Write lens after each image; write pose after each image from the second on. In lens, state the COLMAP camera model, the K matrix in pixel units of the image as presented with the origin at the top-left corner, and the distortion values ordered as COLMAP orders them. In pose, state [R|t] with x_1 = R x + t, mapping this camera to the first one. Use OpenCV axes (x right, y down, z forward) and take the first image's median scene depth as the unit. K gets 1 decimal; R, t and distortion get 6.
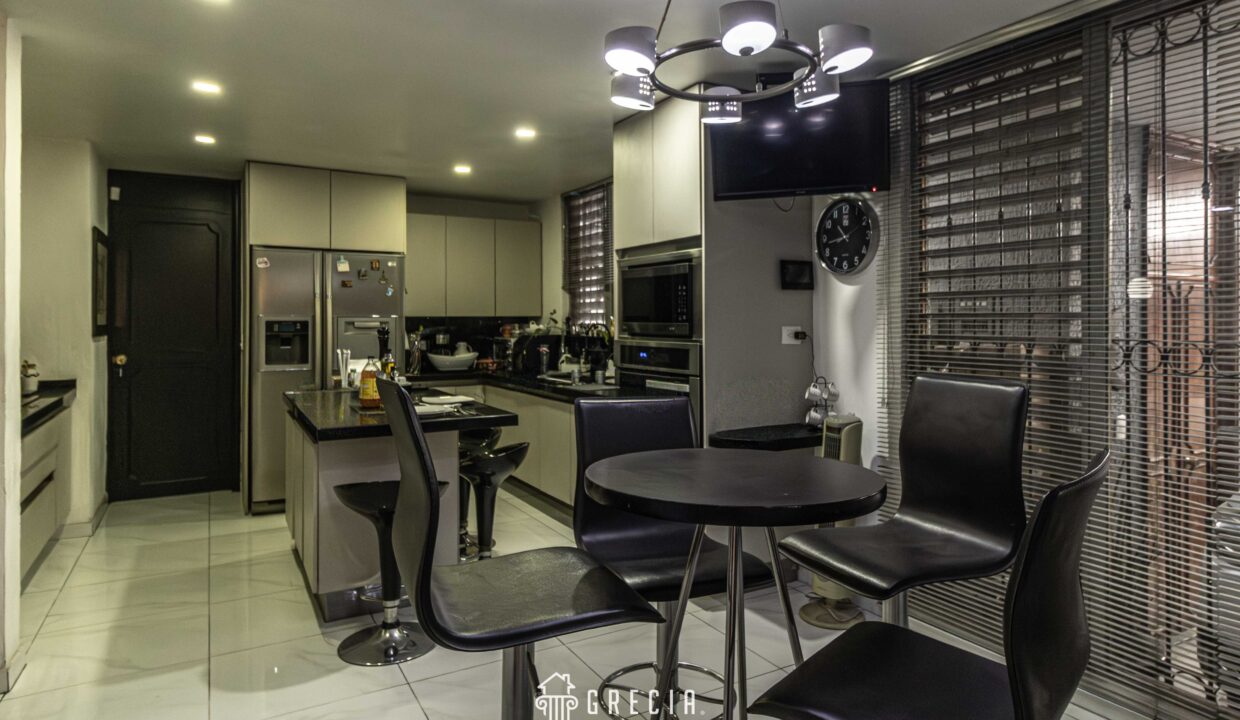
lens RADIAL K [[698.0, 0, 622.0], [0, 698.0, 327.4], [0, 0, 1]] dist [0.006344, 0.000507]
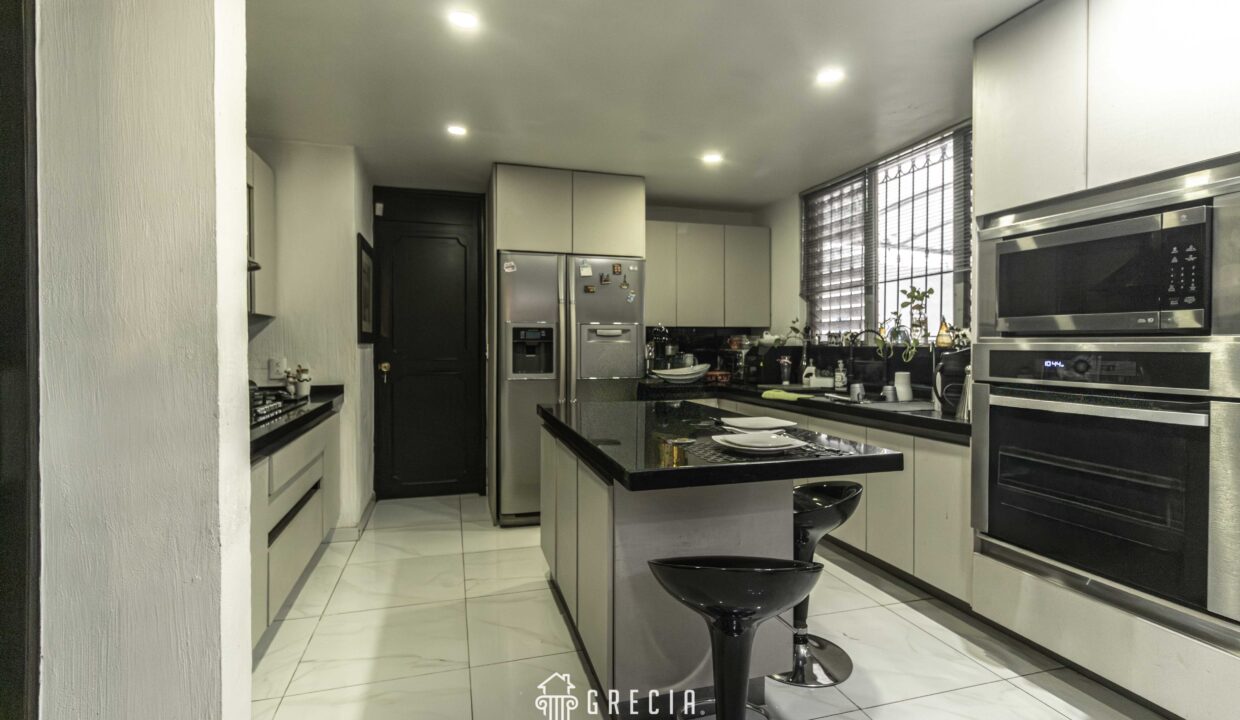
lens RADIAL K [[591.4, 0, 620.0], [0, 591.4, 360.0], [0, 0, 1]] dist [-0.000605, -0.000089]
pose [[0.967171, 0.007179, -0.254027, -0.151335], [-0.001632, 0.999756, 0.022039, 0.016133], [0.254123, -0.020901, 0.966946, 0.236048]]
